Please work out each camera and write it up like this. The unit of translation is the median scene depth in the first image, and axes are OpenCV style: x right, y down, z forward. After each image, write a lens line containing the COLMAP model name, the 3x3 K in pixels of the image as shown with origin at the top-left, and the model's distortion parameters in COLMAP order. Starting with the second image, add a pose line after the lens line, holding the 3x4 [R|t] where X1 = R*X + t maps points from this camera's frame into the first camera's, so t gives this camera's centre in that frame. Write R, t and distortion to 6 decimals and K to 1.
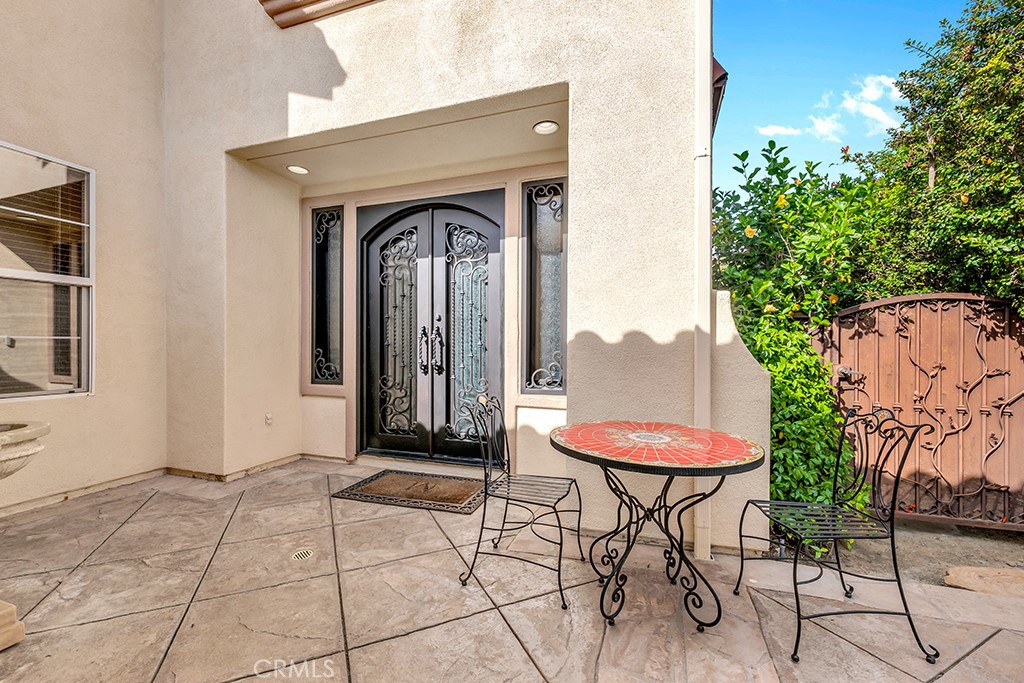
lens RADIAL K [[428.1, 0, 512.0], [0, 428.1, 341.5], [0, 0, 1]] dist [0.001576, -0.000182]
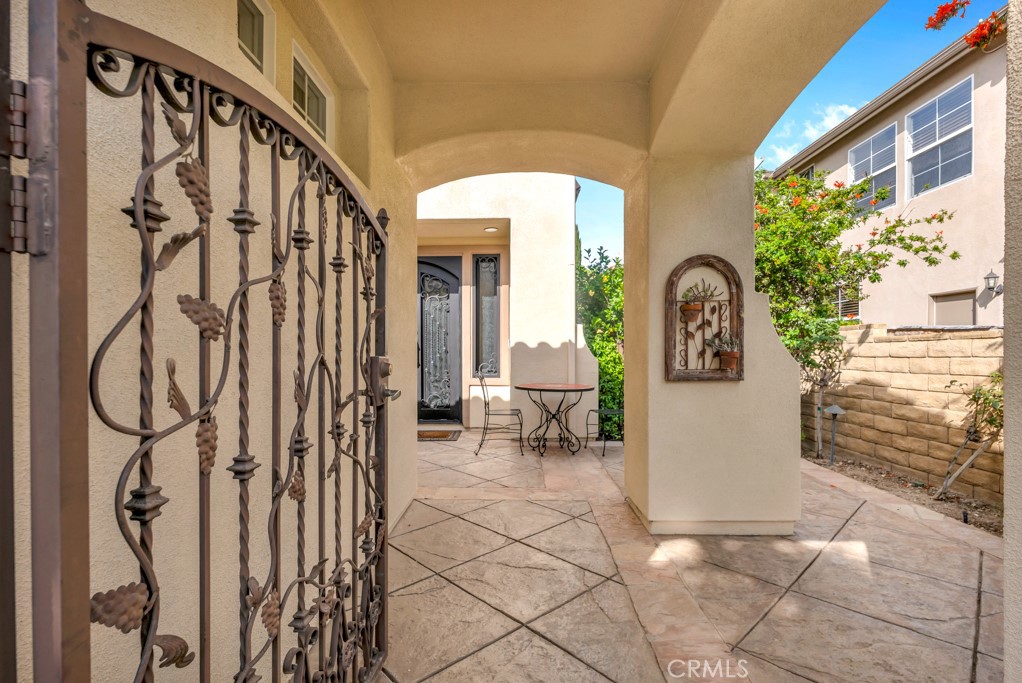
lens RADIAL K [[432.1, 0, 511.0], [0, 432.1, 350.5], [0, 0, 1]] dist [-0.001123, -0.000138]
pose [[0.951570, -0.002861, 0.307419, -0.437004], [0.001047, 0.999981, 0.006066, 0.003945], [-0.307430, -0.005450, 0.951555, -0.832215]]
